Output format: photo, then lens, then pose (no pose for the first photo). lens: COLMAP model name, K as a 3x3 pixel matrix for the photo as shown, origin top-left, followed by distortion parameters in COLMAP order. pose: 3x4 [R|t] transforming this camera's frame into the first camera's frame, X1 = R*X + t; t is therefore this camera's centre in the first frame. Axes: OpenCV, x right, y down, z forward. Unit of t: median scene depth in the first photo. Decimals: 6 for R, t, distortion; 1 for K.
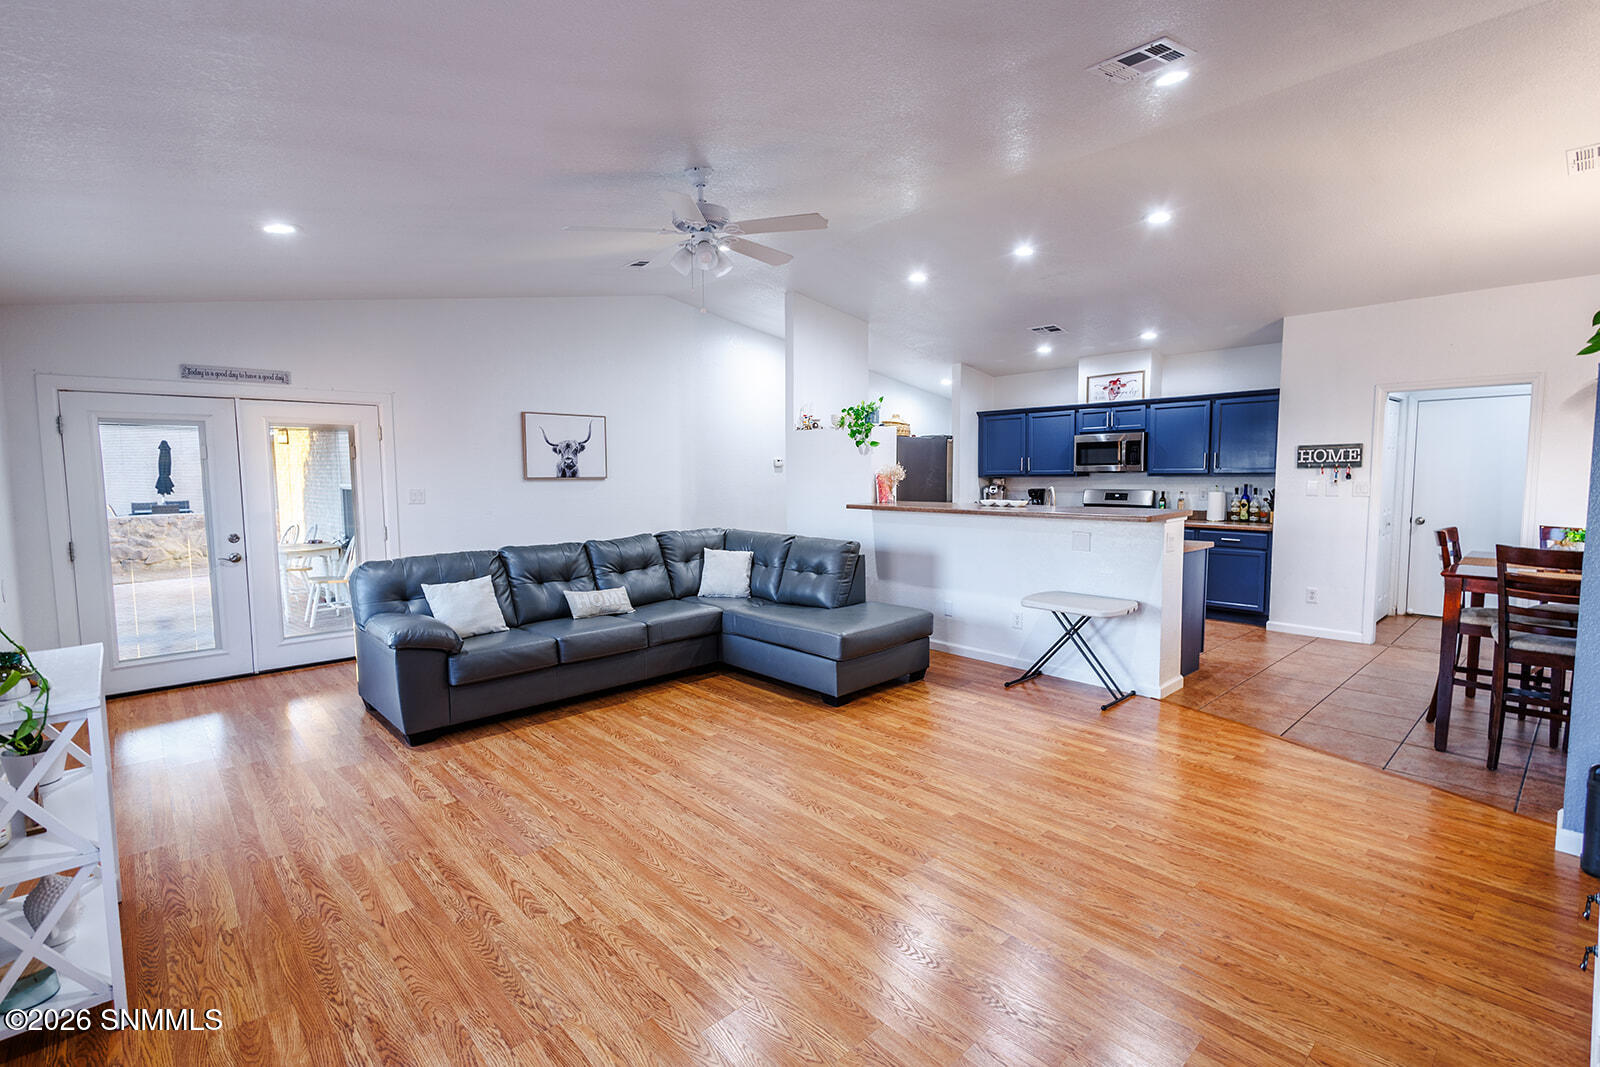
lens RADIAL K [[735.1, 0, 809.0], [0, 735.1, 536.0], [0, 0, 1]] dist [0.013115, -0.004584]
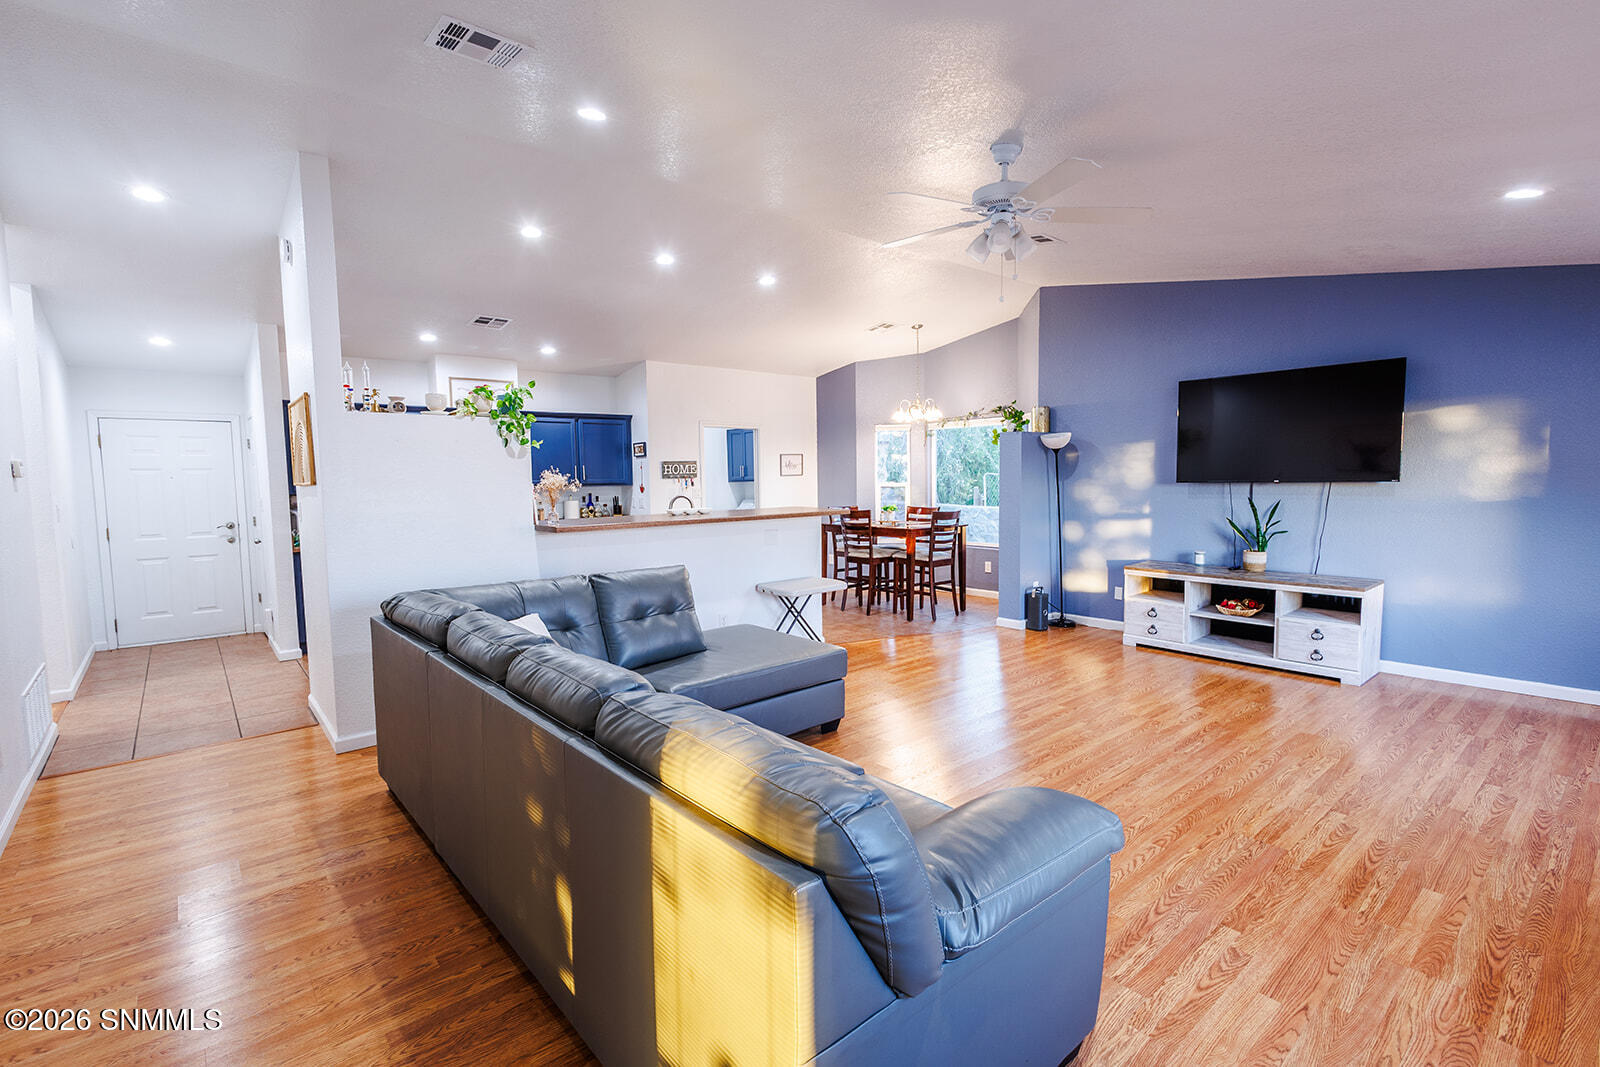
lens RADIAL K [[735.1, 0, 796.7], [0, 735.1, 526.5], [0, 0, 1]] dist [0.013115, -0.004584]
pose [[0.041482, -0.064757, 0.997038, -1.165234], [0.108718, 0.992265, 0.059924, -0.110487], [-0.993207, 0.105910, 0.048201, 1.314573]]
